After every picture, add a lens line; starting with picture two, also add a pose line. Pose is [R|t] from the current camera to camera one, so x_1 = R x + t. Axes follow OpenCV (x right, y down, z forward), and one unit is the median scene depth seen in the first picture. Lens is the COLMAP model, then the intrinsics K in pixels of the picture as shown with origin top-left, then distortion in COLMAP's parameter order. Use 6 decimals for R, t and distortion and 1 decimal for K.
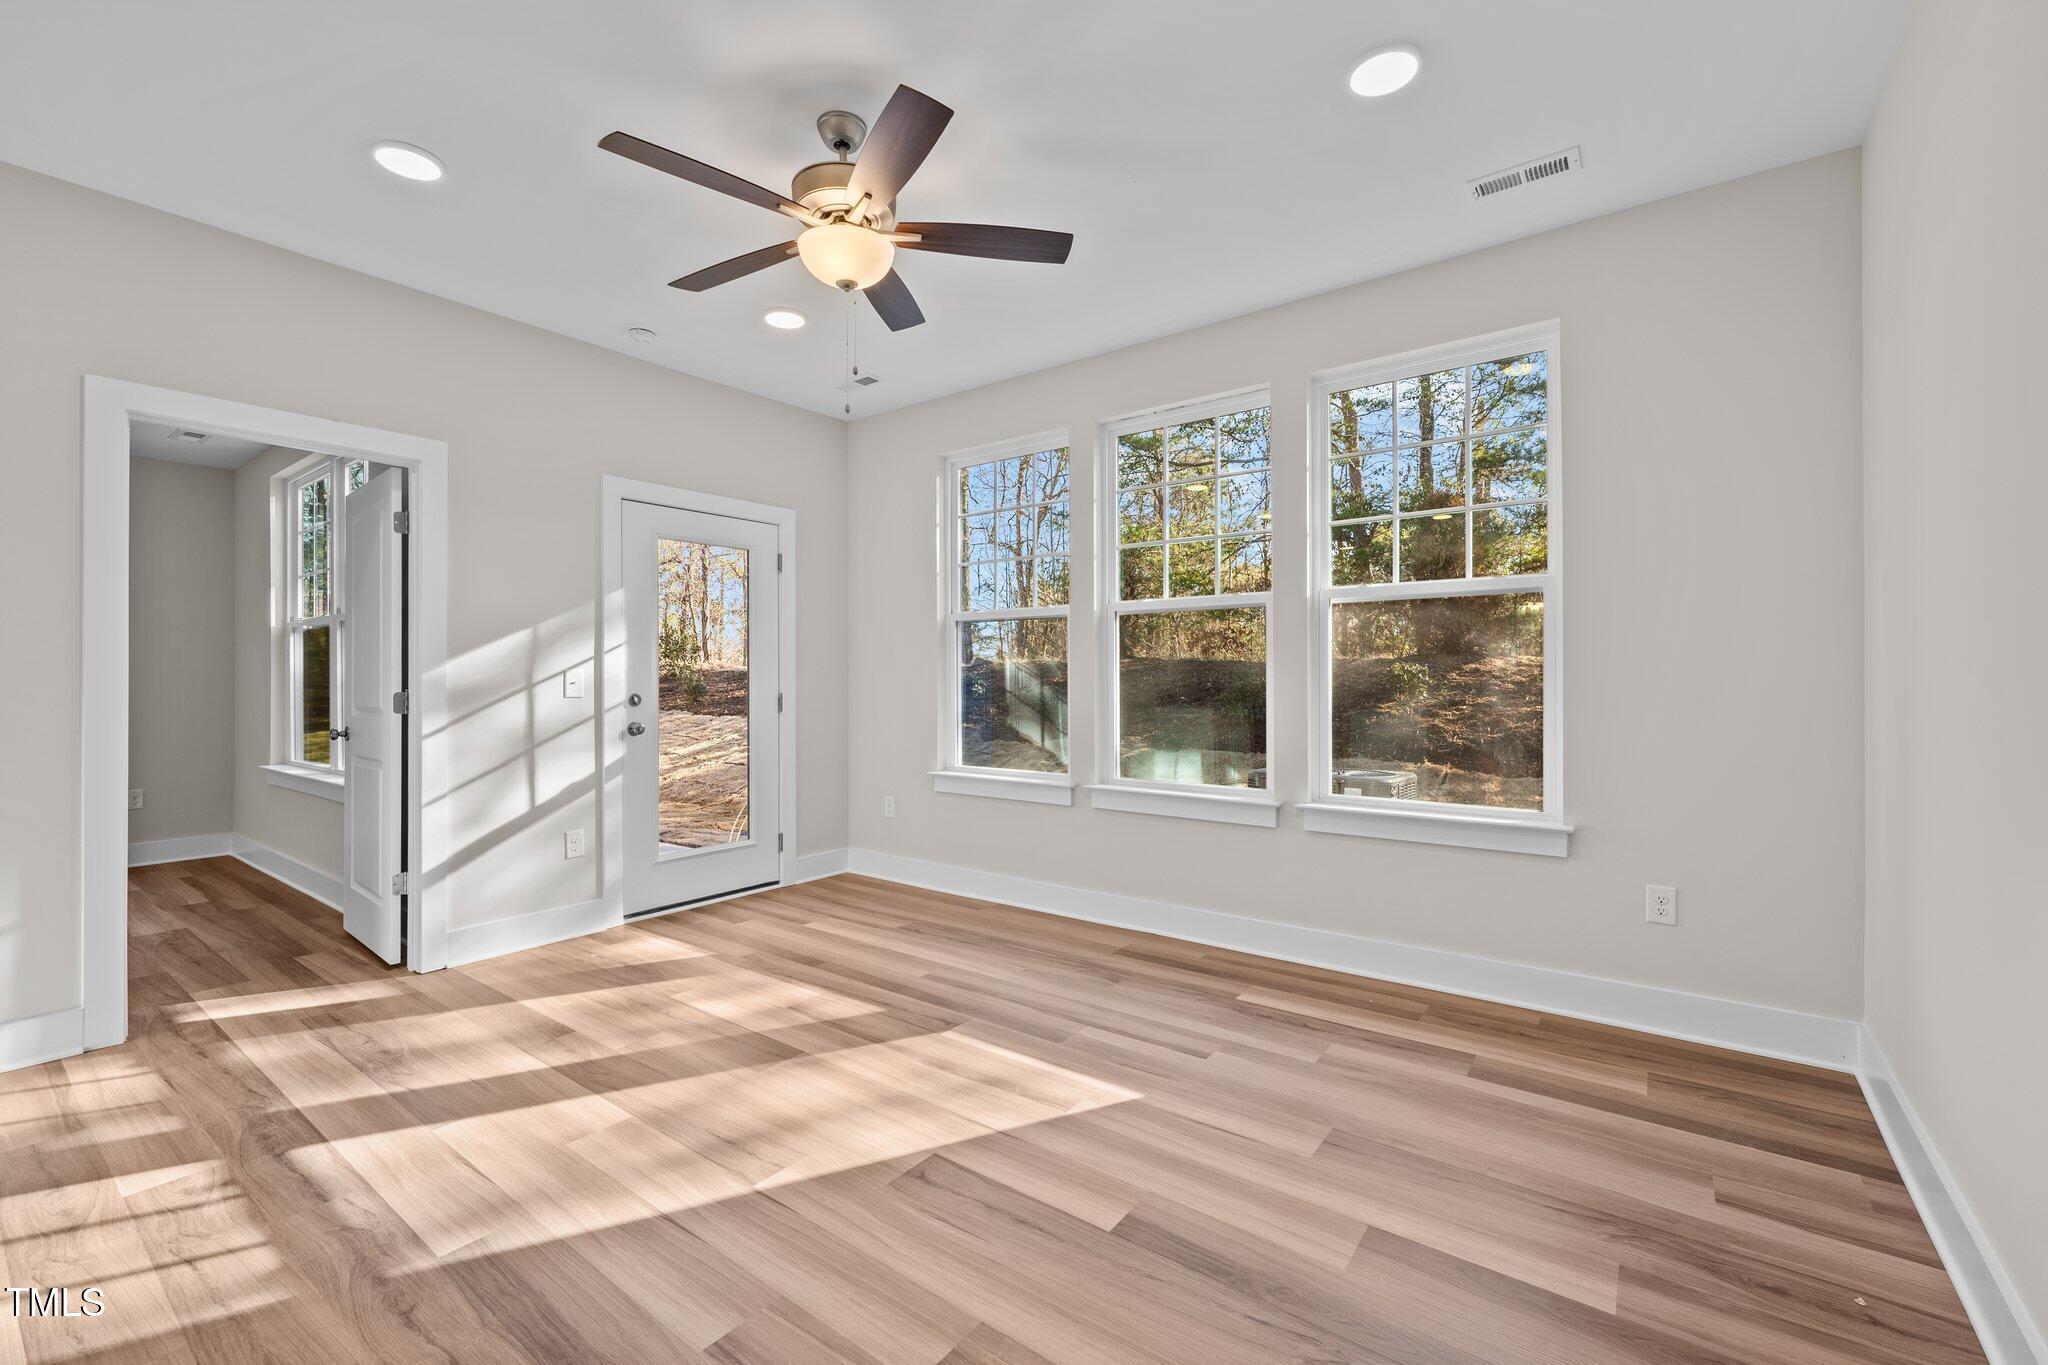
lens RADIAL K [[854.8, 0, 1026.6], [0, 854.8, 677.7], [0, 0, 1]] dist [0.001067, -0.000200]
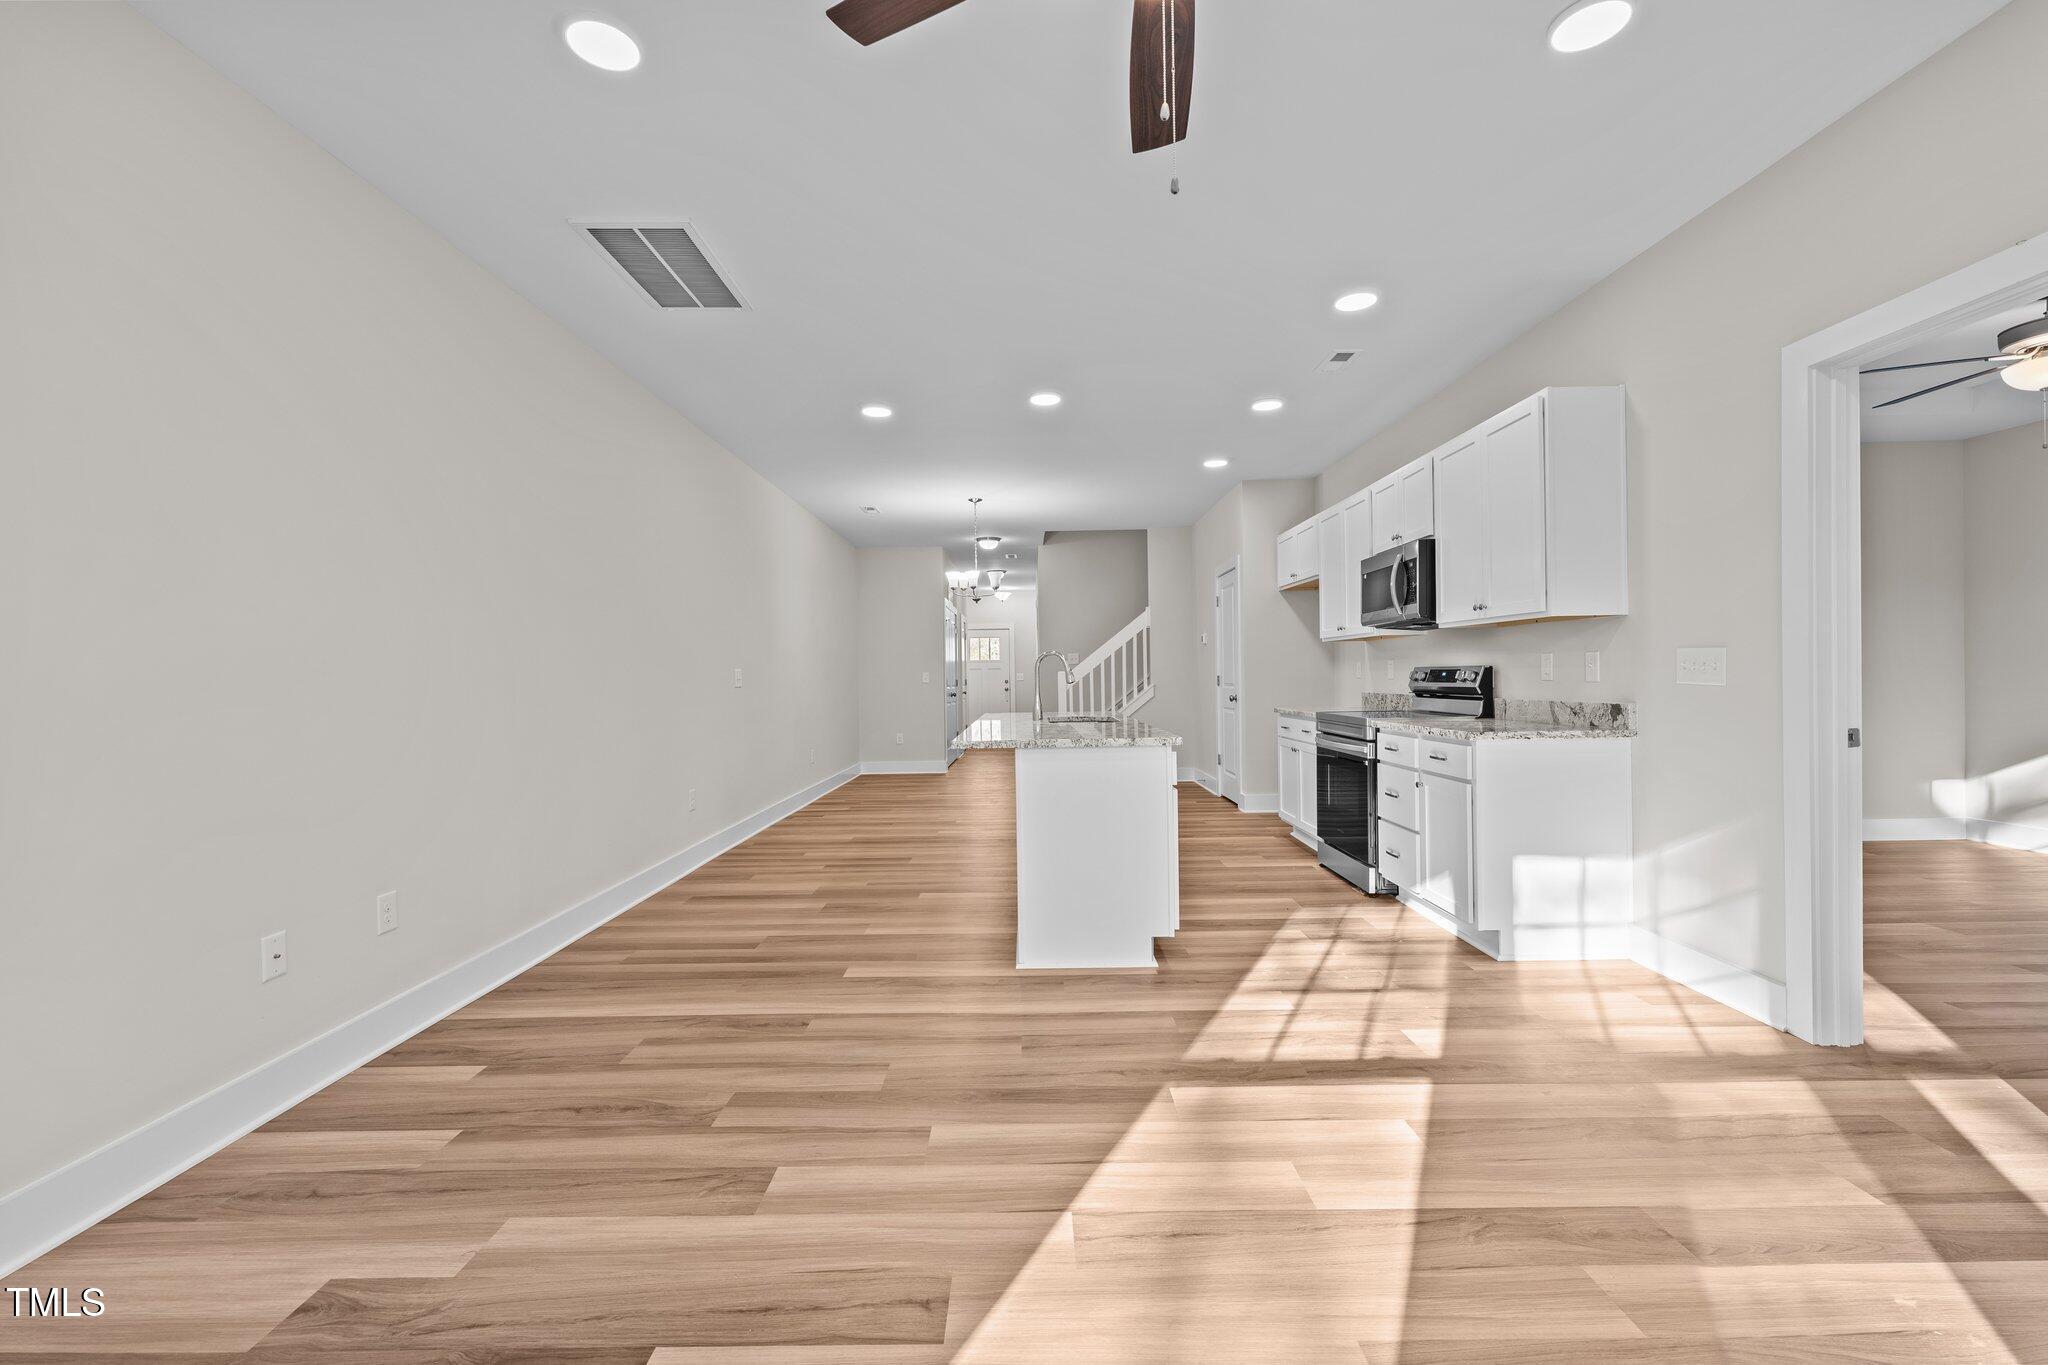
lens RADIAL K [[848.6, 0, 1024.8], [0, 848.6, 667.1], [0, 0, 1]] dist [0.001080, 0.000072]
pose [[-0.795405, 0.009274, -0.606008, 0.188645], [0.012743, 0.999918, -0.001424, 0.003912], [0.605945, -0.008855, -0.795457, 1.169900]]
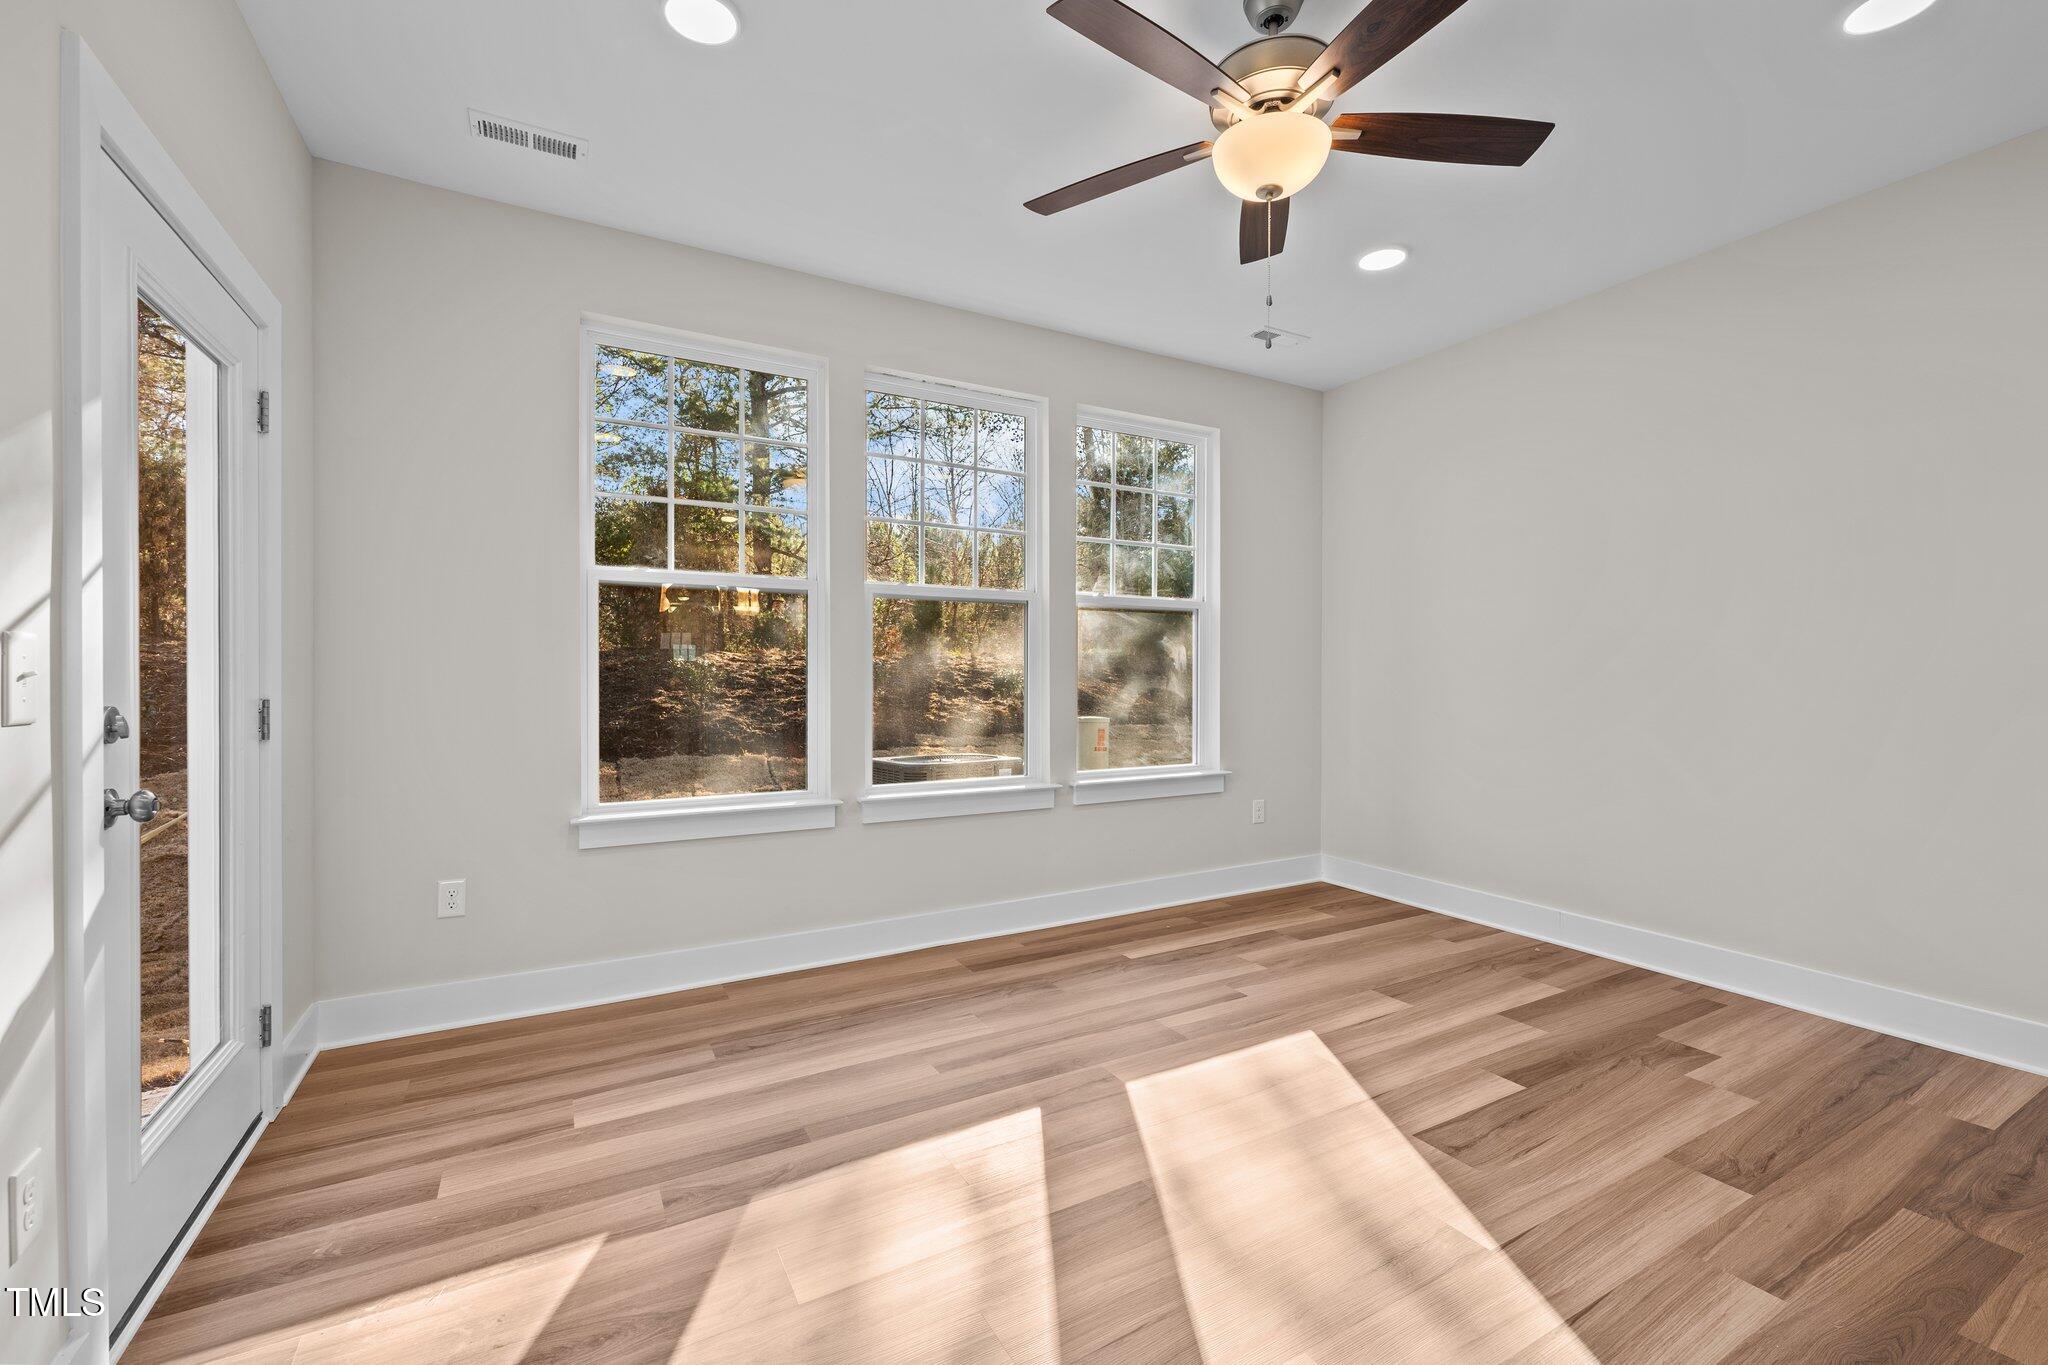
lens RADIAL K [[851.0, 0, 1013.6], [0, 851.0, 673.3], [0, 0, 1]] dist [0.000514, -0.000431]
pose [[0.407517, 0.000911, 0.913197, -0.900800], [-0.001663, 0.999999, -0.000255, 0.005523], [-0.913196, -0.001415, 0.407518, 0.750419]]
